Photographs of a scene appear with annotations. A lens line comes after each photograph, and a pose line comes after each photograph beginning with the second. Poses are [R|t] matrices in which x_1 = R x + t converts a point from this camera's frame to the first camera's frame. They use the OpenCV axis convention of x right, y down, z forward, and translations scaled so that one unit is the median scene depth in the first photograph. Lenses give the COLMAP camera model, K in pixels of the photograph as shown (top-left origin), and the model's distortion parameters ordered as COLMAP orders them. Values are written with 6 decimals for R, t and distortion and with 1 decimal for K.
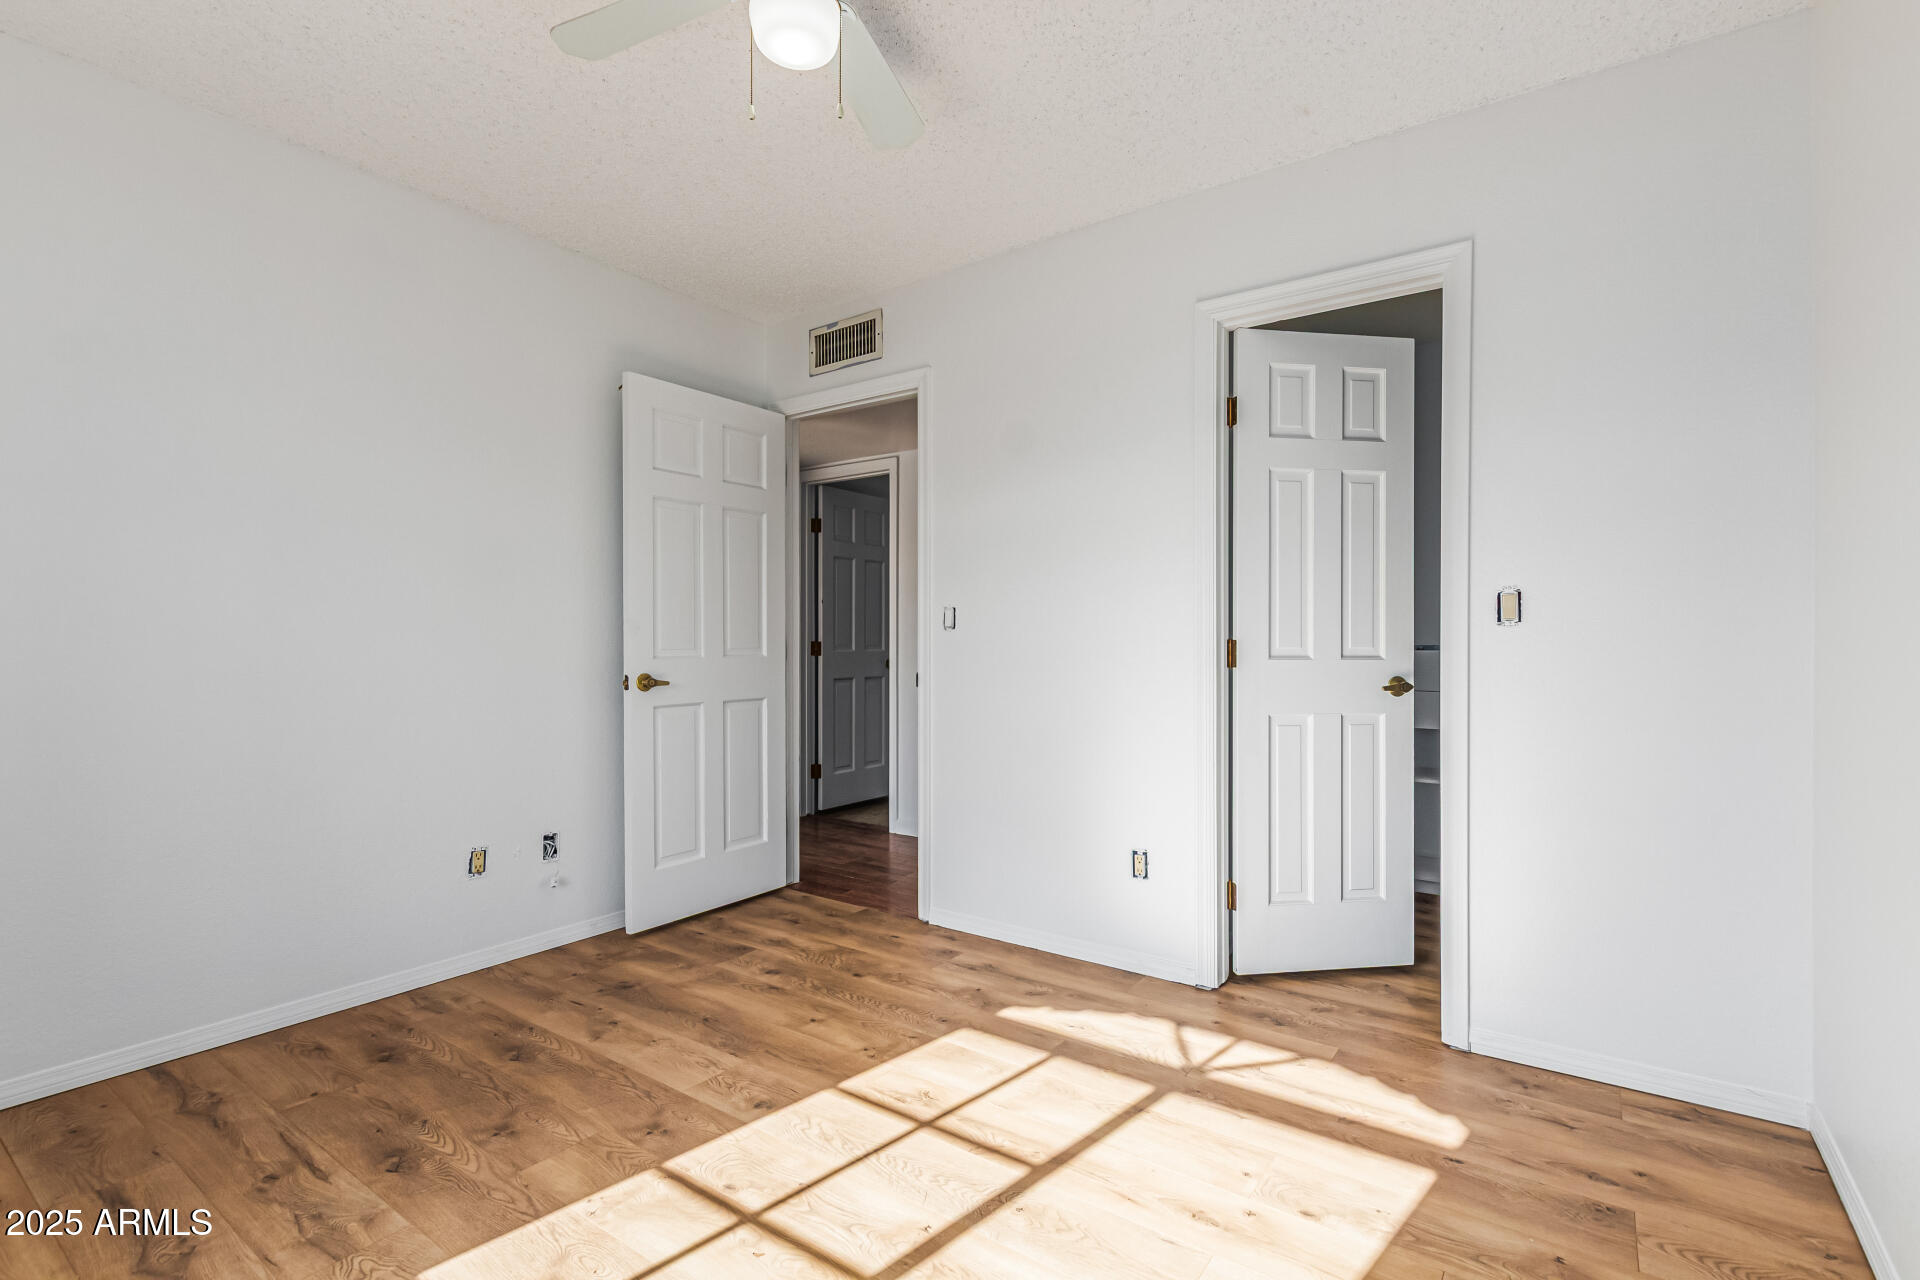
lens RADIAL K [[878.4, 0, 968.6], [0, 878.4, 643.0], [0, 0, 1]] dist [0.004830, -0.000178]
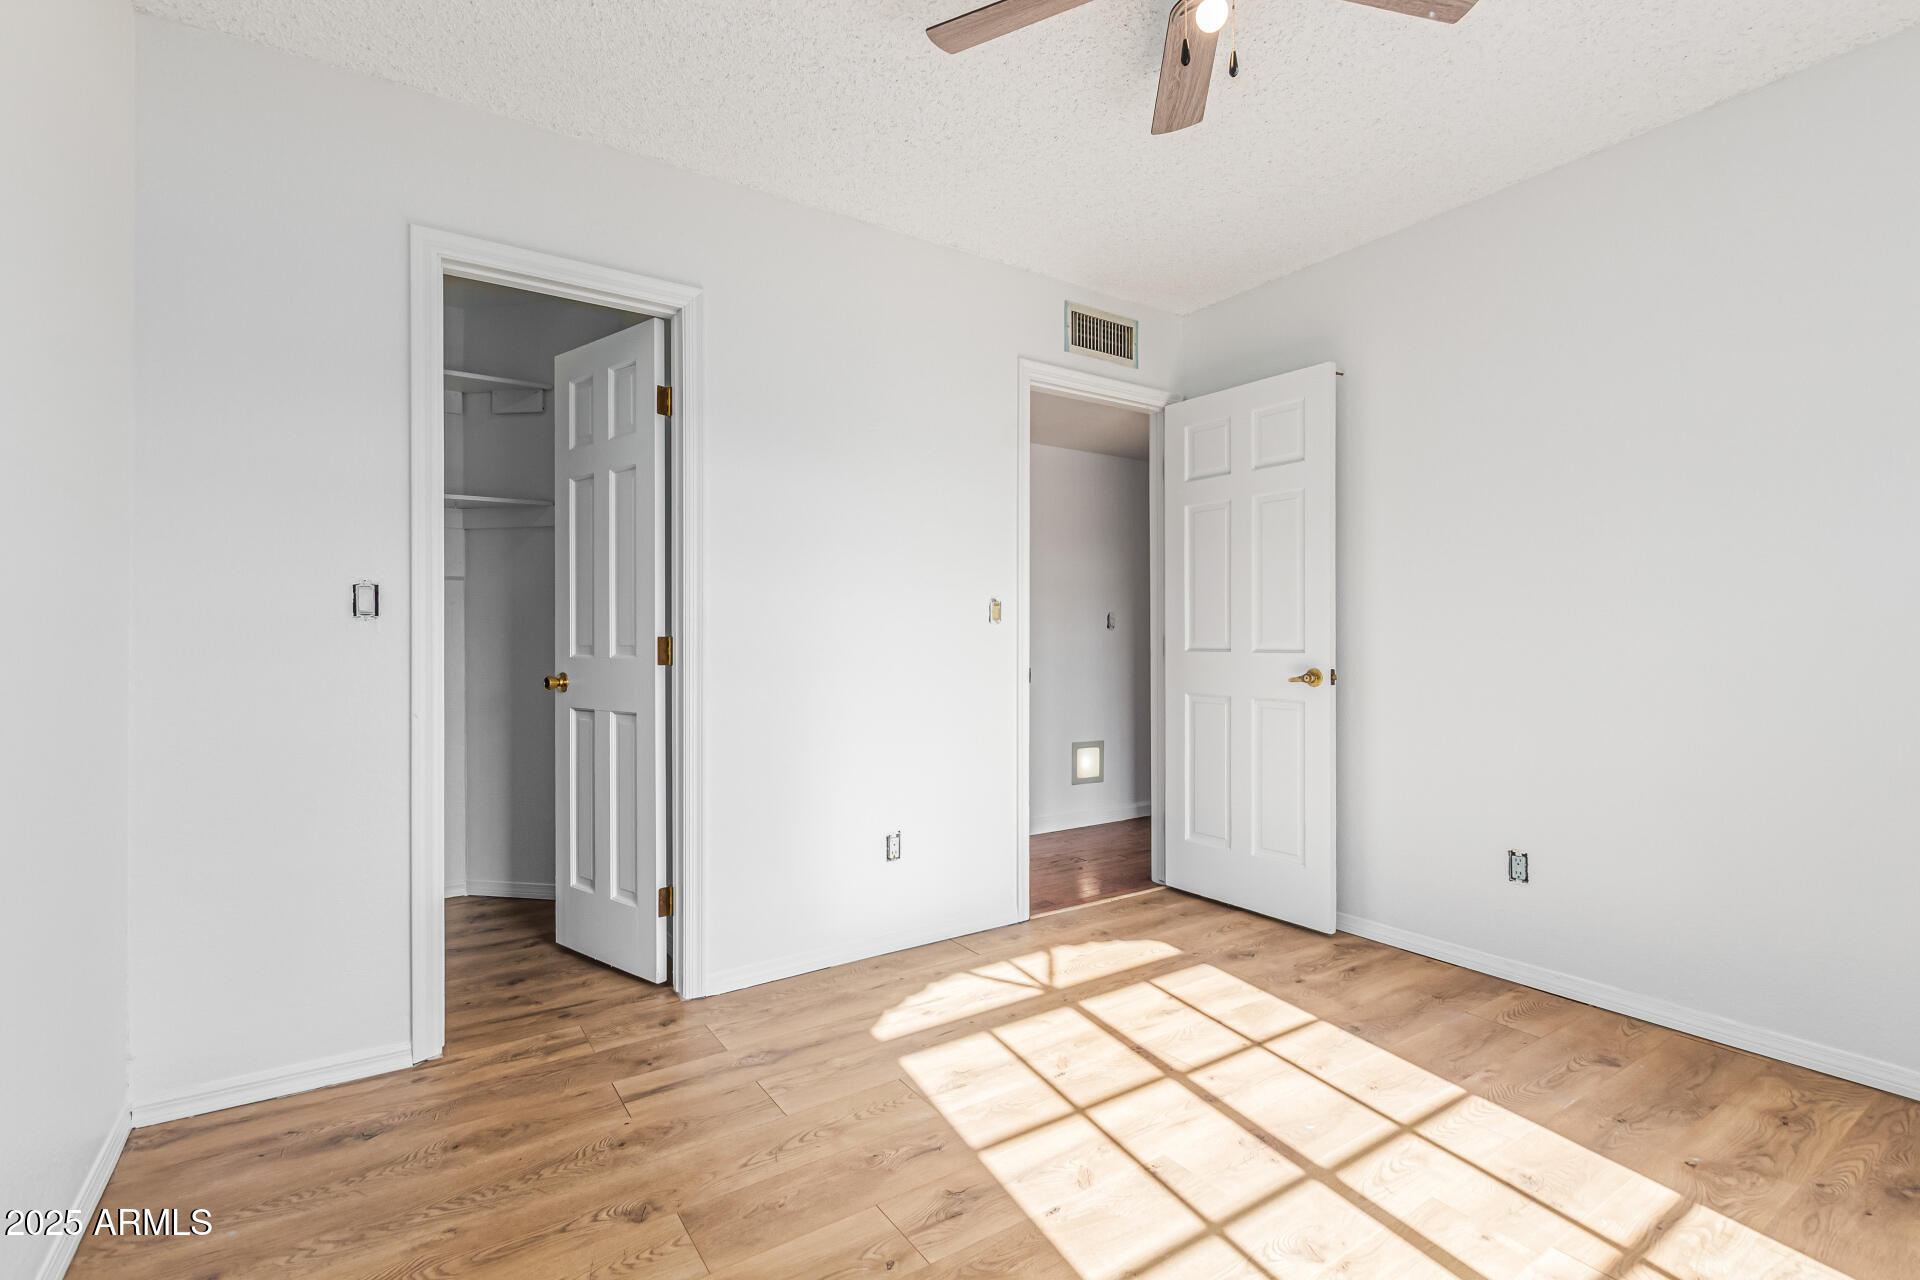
lens RADIAL K [[878.4, 0, 968.6], [0, 878.4, 643.0], [0, 0, 1]] dist [0.004830, -0.000178]
pose [[0.350683, -0.004279, 0.936484, -0.972080], [-0.000726, 0.999988, 0.004841, -0.004693], [-0.936494, -0.002378, 0.350676, 0.702082]]
